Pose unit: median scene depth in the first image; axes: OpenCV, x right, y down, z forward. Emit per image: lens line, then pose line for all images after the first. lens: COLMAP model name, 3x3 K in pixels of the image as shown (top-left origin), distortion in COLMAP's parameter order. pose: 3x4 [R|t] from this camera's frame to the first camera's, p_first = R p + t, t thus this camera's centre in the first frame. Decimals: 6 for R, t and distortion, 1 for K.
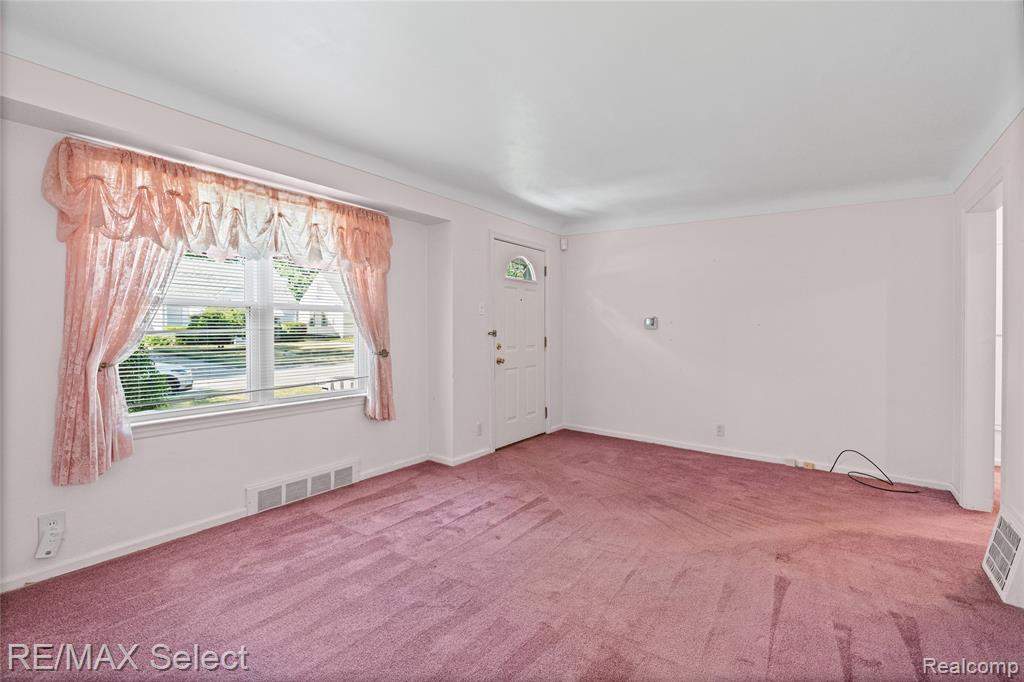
lens RADIAL K [[467.5, 0, 514.0], [0, 467.5, 323.8], [0, 0, 1]] dist [-0.000755, 0.000563]
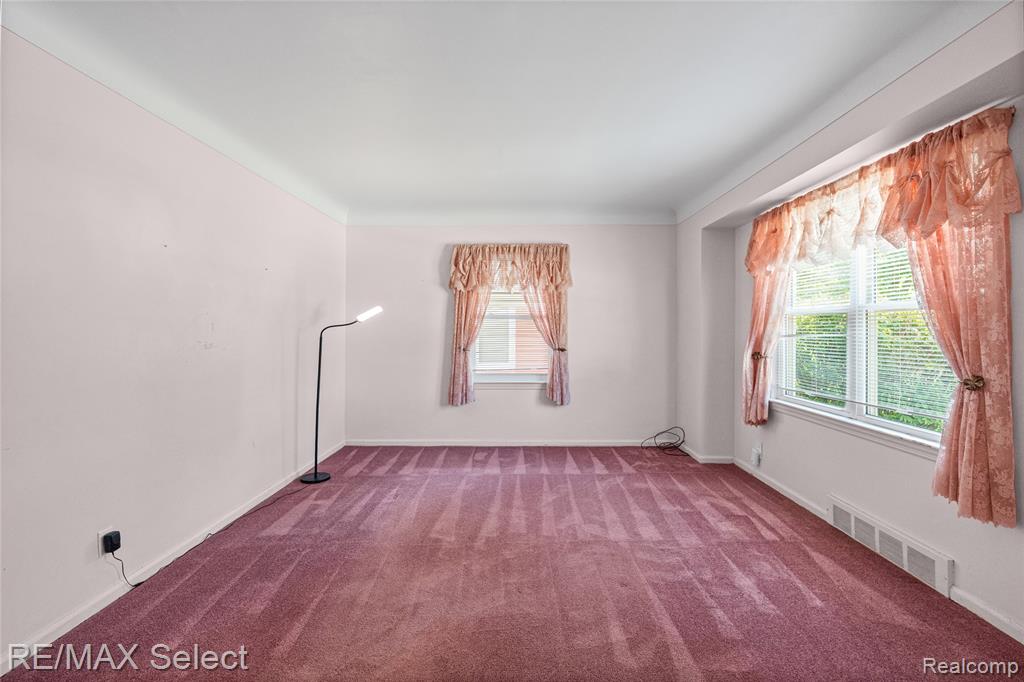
lens RADIAL K [[467.5, 0, 514.0], [0, 467.5, 323.8], [0, 0, 1]] dist [-0.000755, 0.000563]
pose [[-0.829196, -0.006079, -0.558924, 0.508897], [0.010776, 0.999581, -0.026858, 0.007132], [0.558853, -0.028294, -0.828784, 1.362945]]
